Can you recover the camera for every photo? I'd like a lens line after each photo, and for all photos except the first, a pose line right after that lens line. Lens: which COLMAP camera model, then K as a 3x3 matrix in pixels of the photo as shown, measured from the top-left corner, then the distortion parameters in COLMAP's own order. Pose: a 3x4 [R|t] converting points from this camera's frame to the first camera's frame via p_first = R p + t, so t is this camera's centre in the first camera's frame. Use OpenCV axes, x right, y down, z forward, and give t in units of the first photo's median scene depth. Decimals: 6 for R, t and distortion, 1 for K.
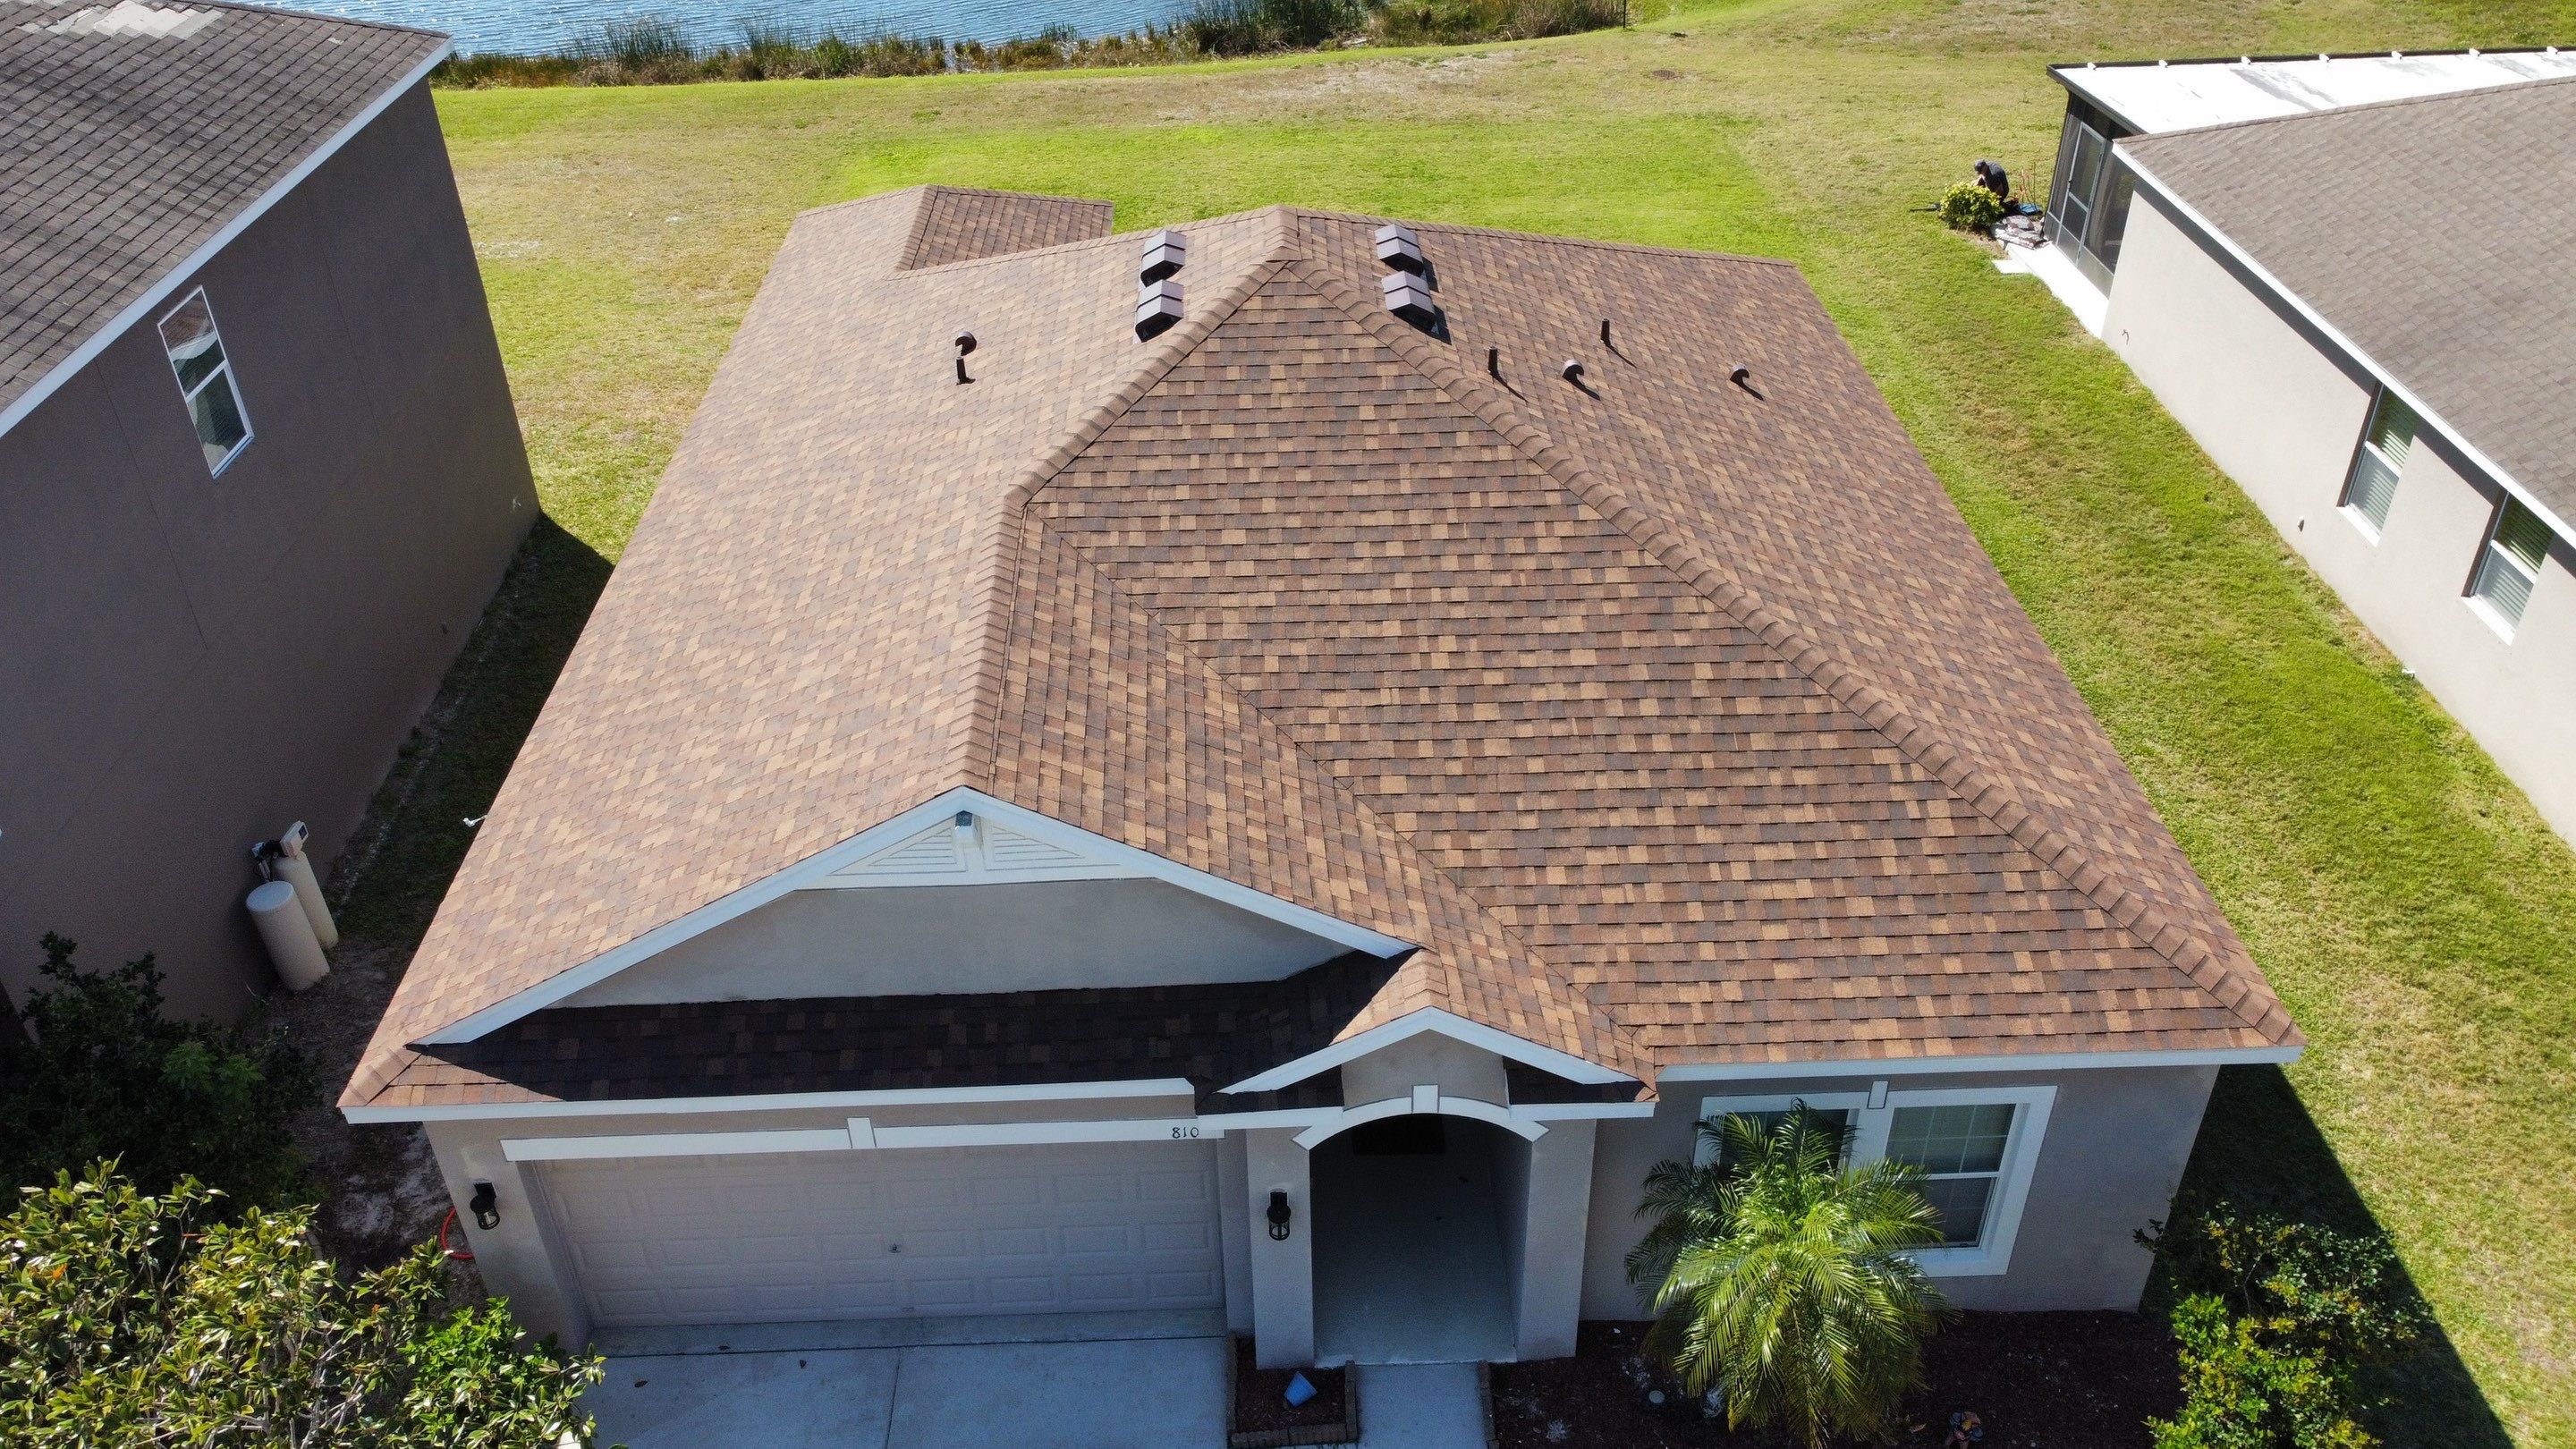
lens RADIAL K [[1947.5, 0, 1261.3], [0, 1947.5, 712.4], [0, 0, 1]] dist [0.008519, -0.027833]
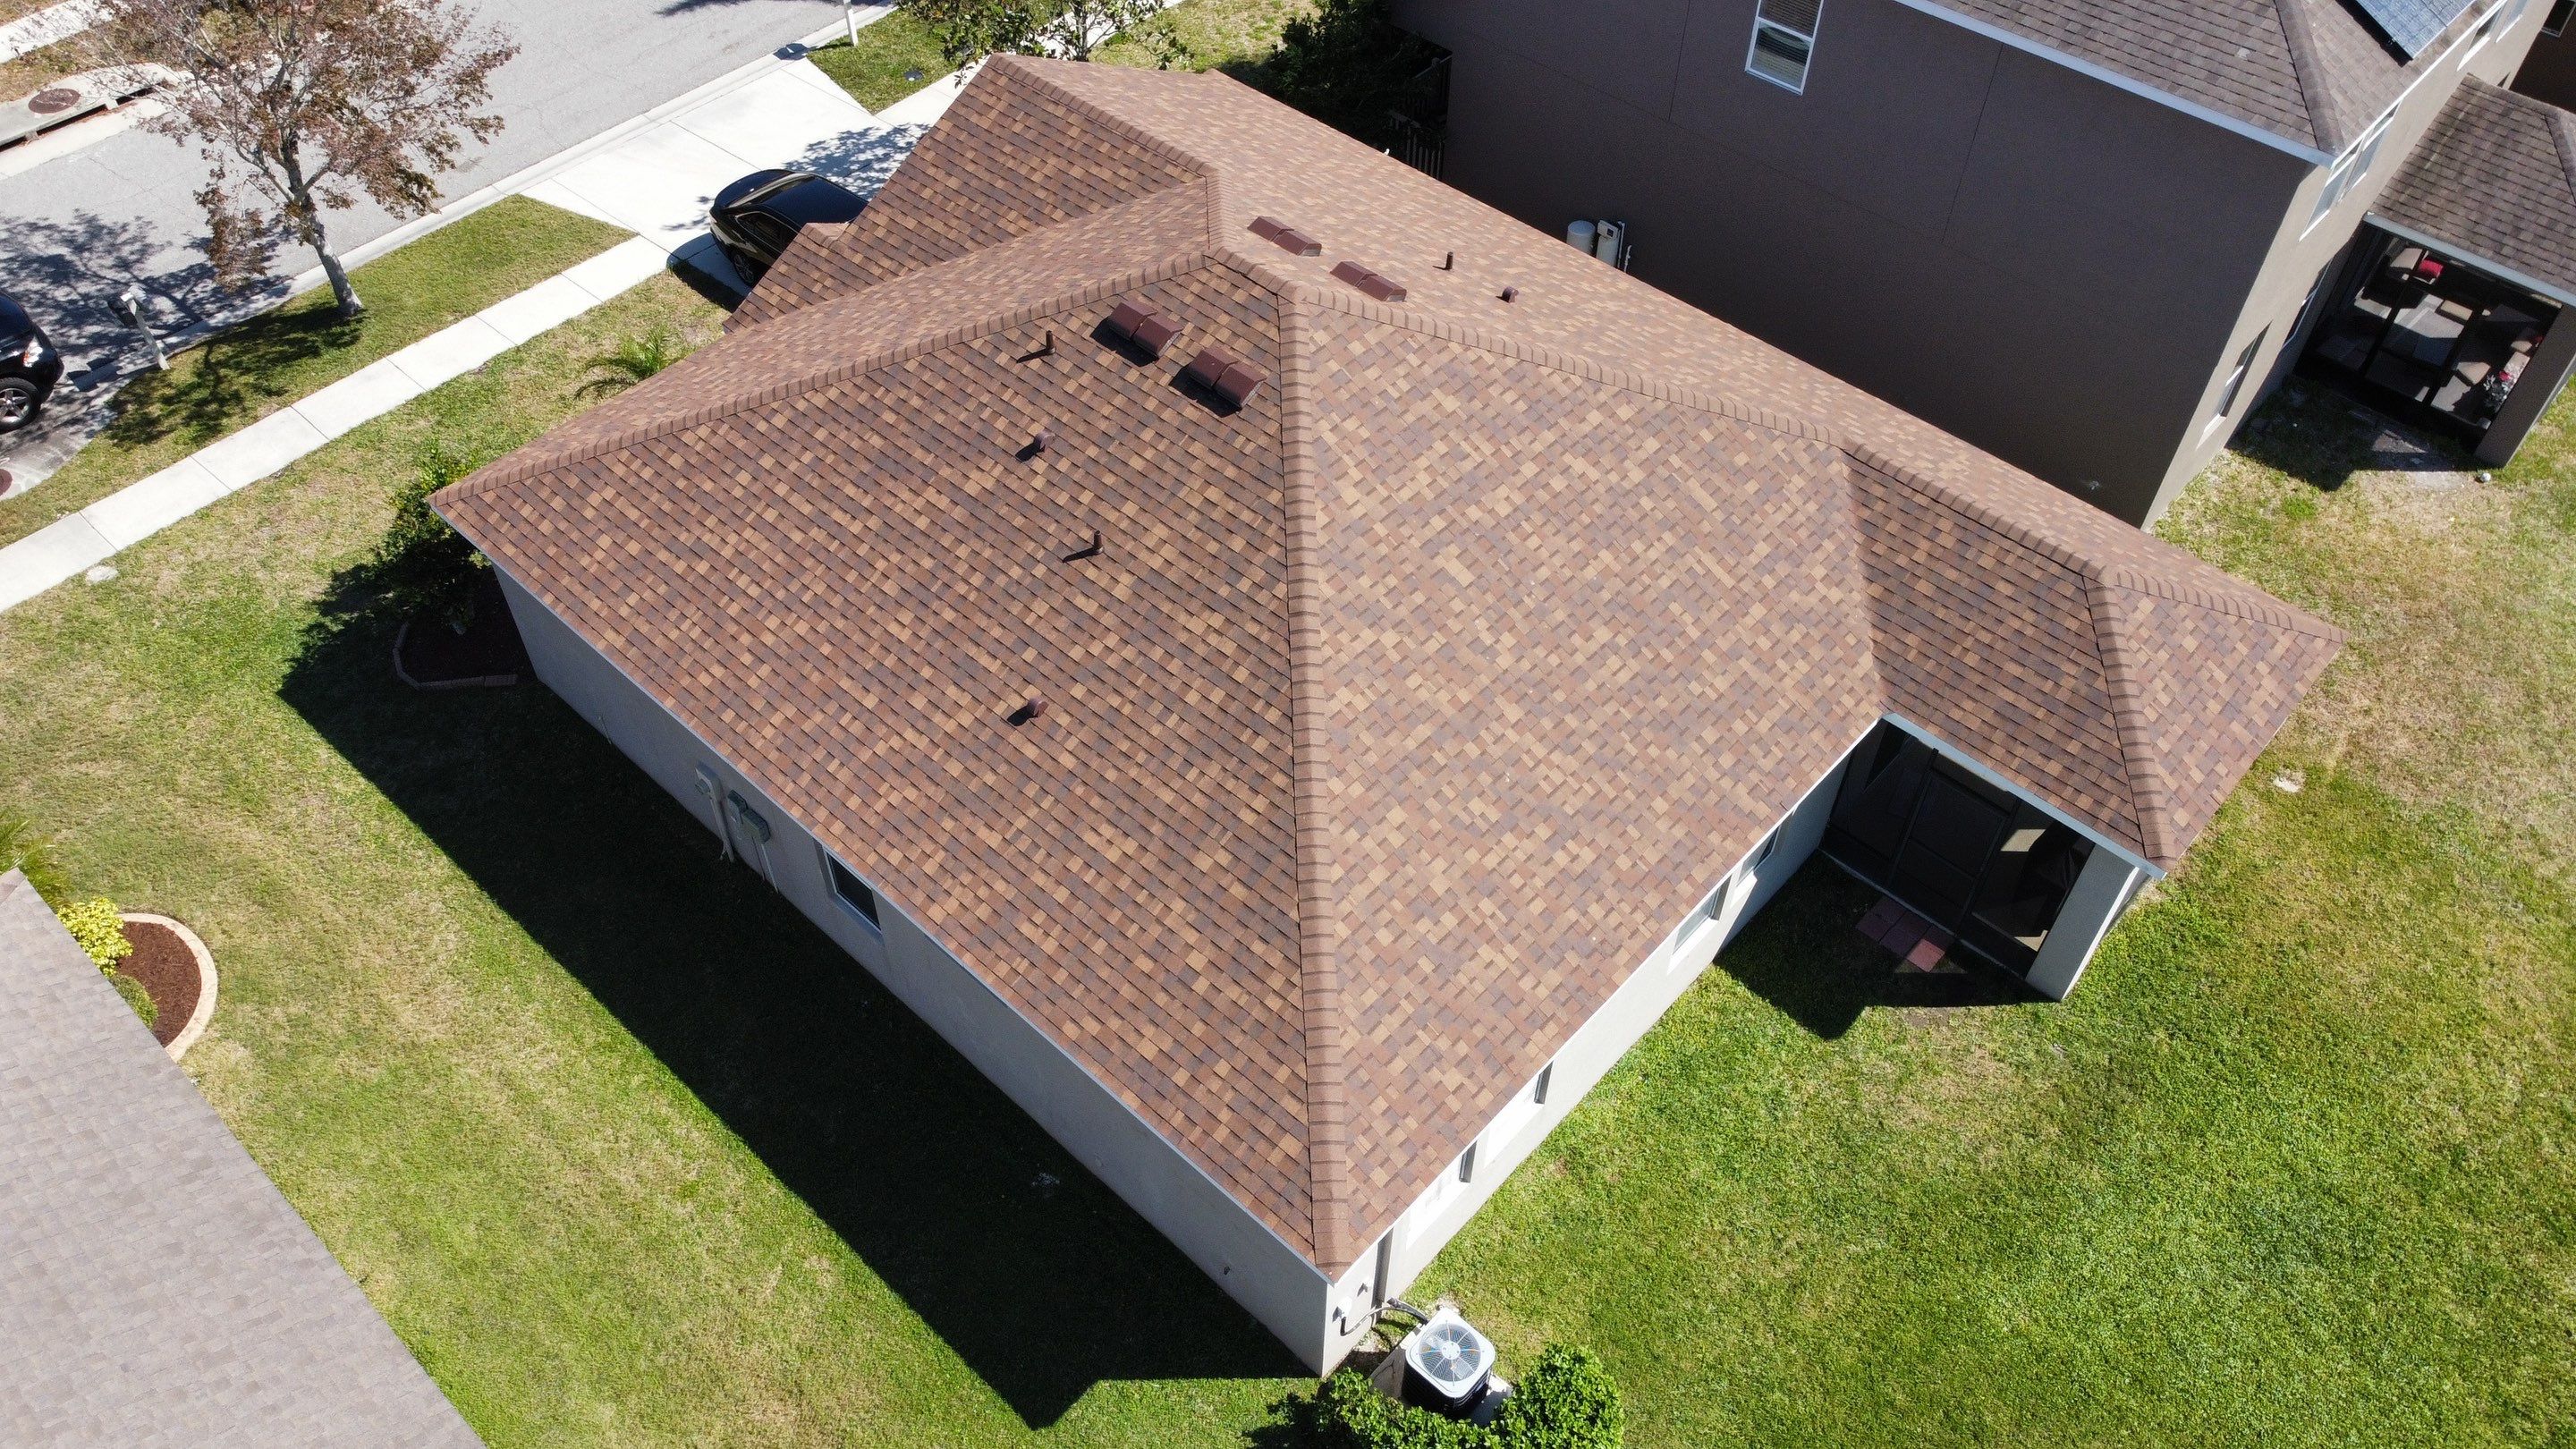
lens RADIAL K [[1947.5, 0, 1250.8], [0, 1947.5, 700.5], [0, 0, 1]] dist [0.008519, -0.027833]
pose [[-0.698034, 0.549212, -0.459472, 0.827090], [-0.383896, 0.254625, 0.887575, -1.451354], [0.604460, 0.795948, 0.033103, 1.373389]]
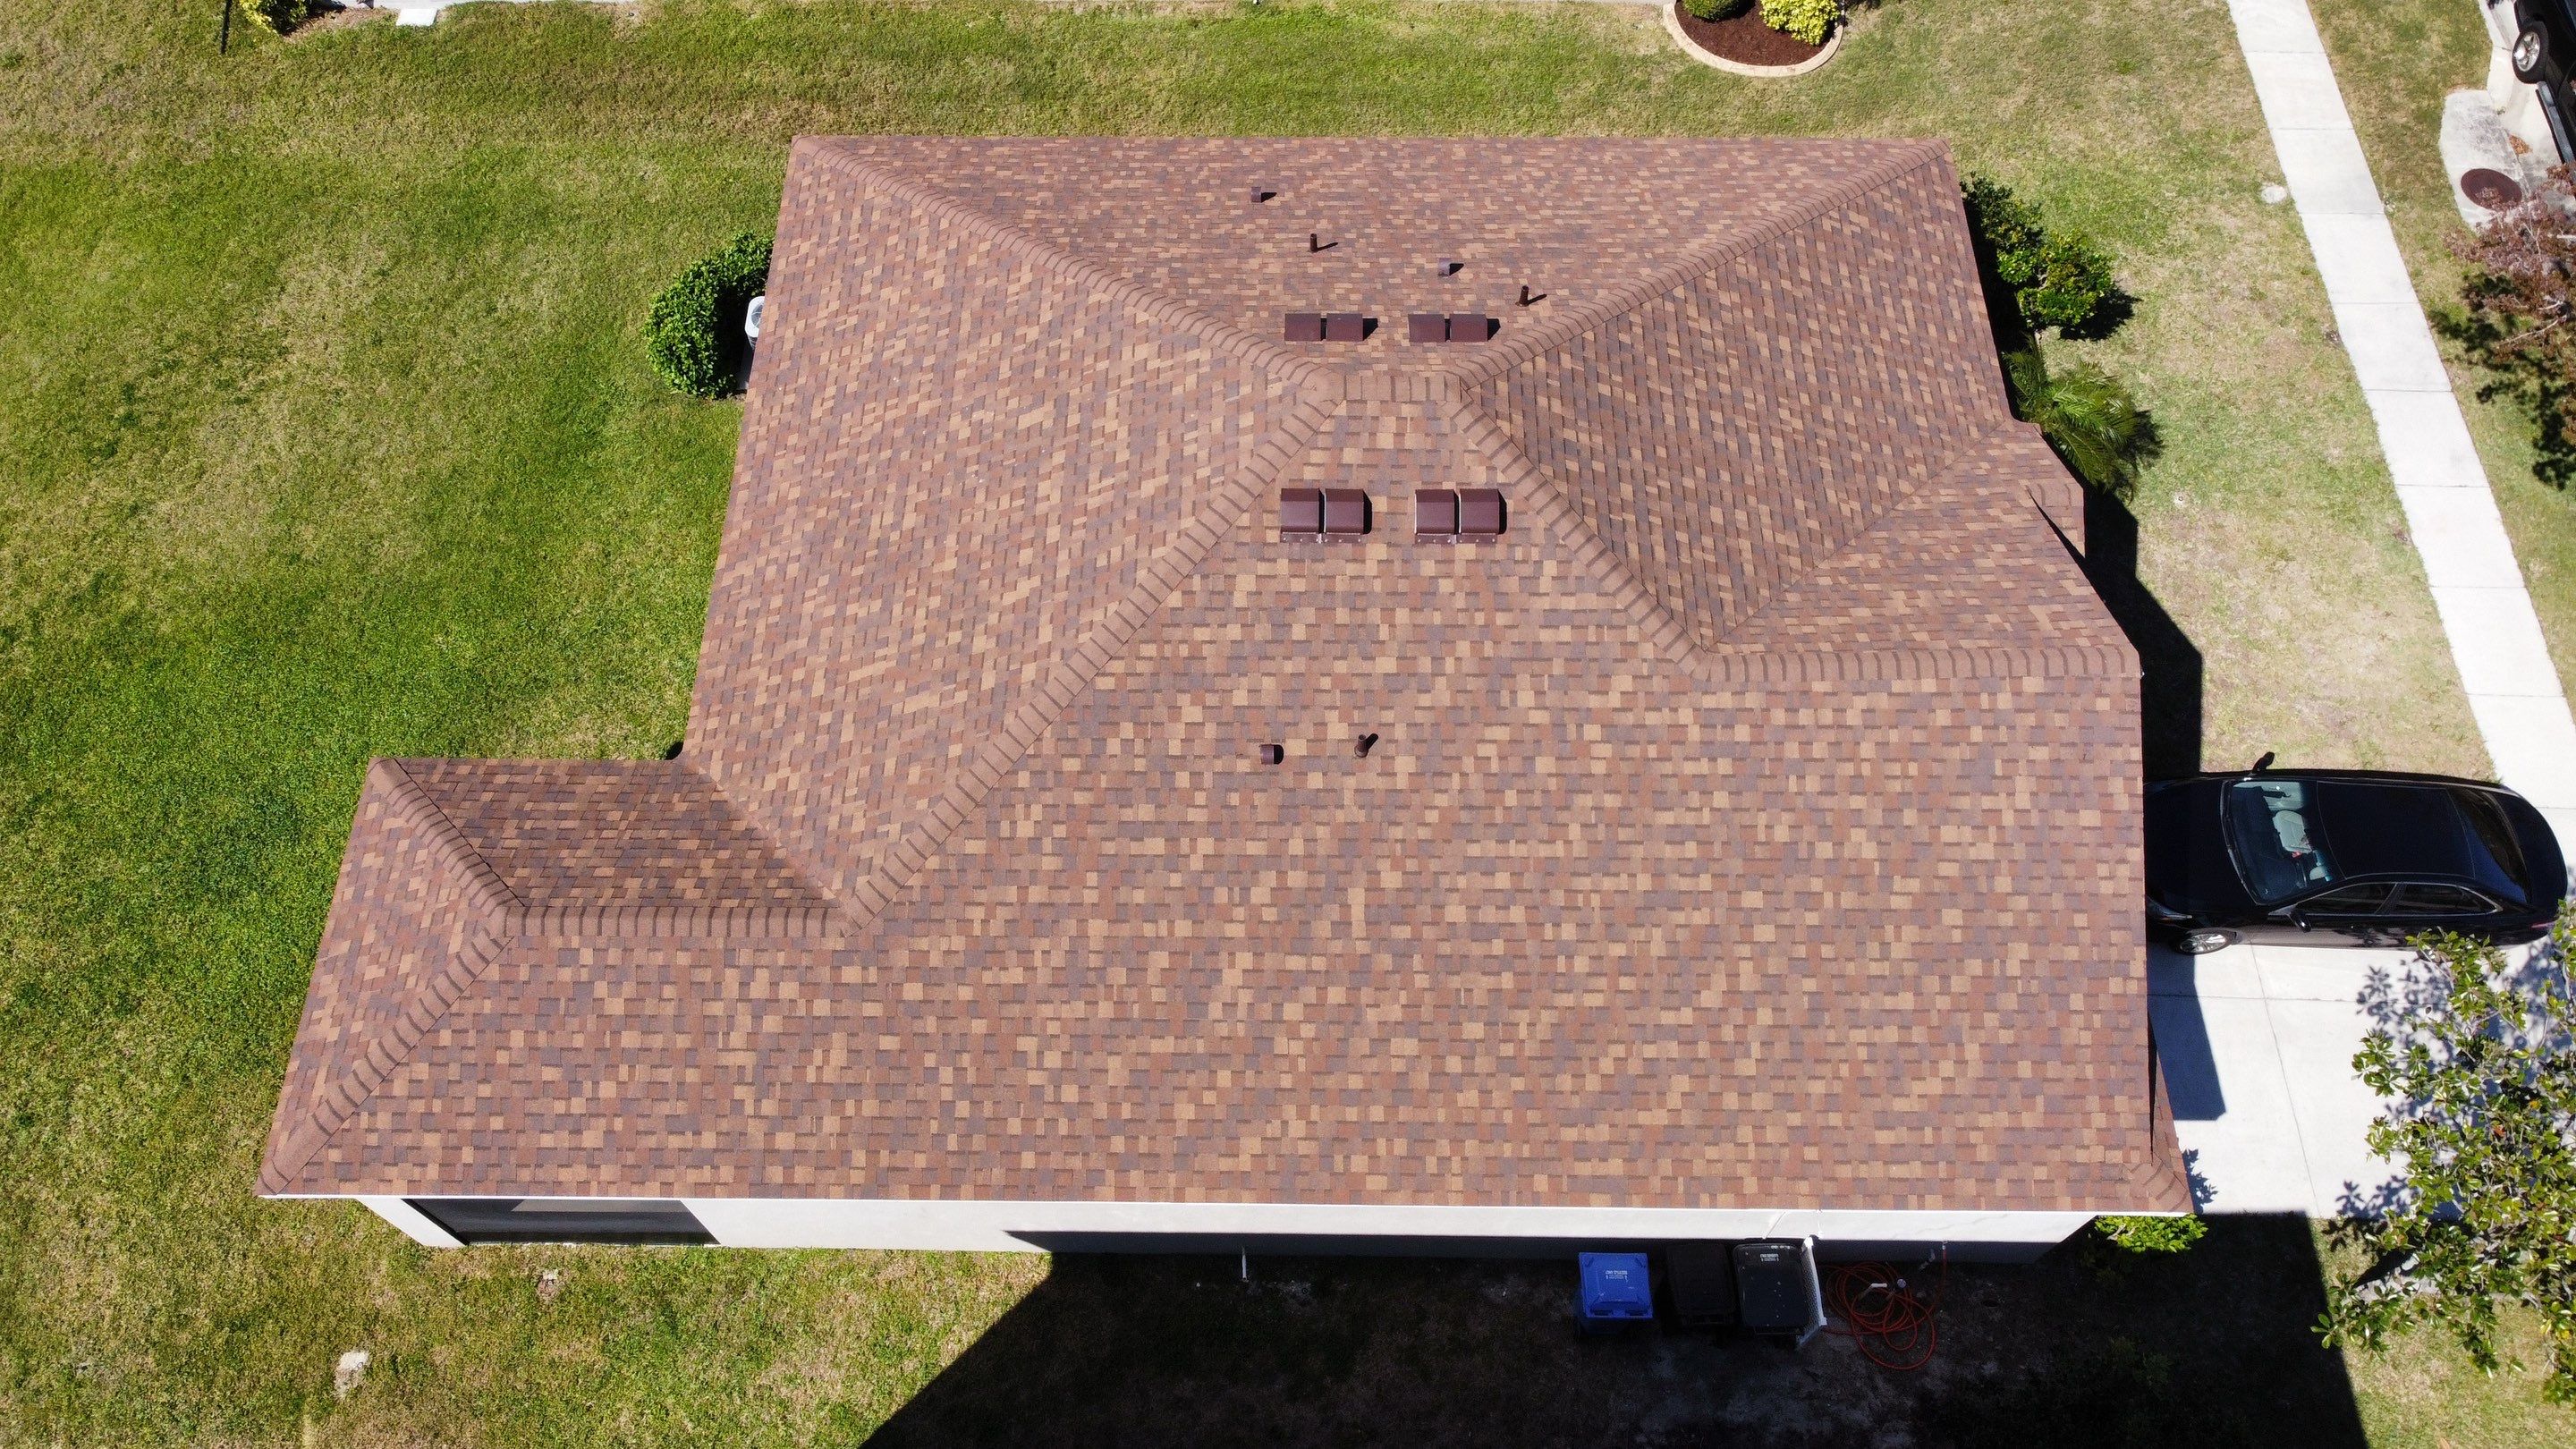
lens RADIAL K [[1947.5, 0, 1249.5], [0, 1947.5, 690.2], [0, 0, 1]] dist [0.008519, -0.027833]
pose [[0.033449, -0.845977, 0.532170, -0.806138], [0.569166, 0.453814, 0.685641, -1.097712], [-0.821542, 0.279959, 0.496681, 0.692809]]
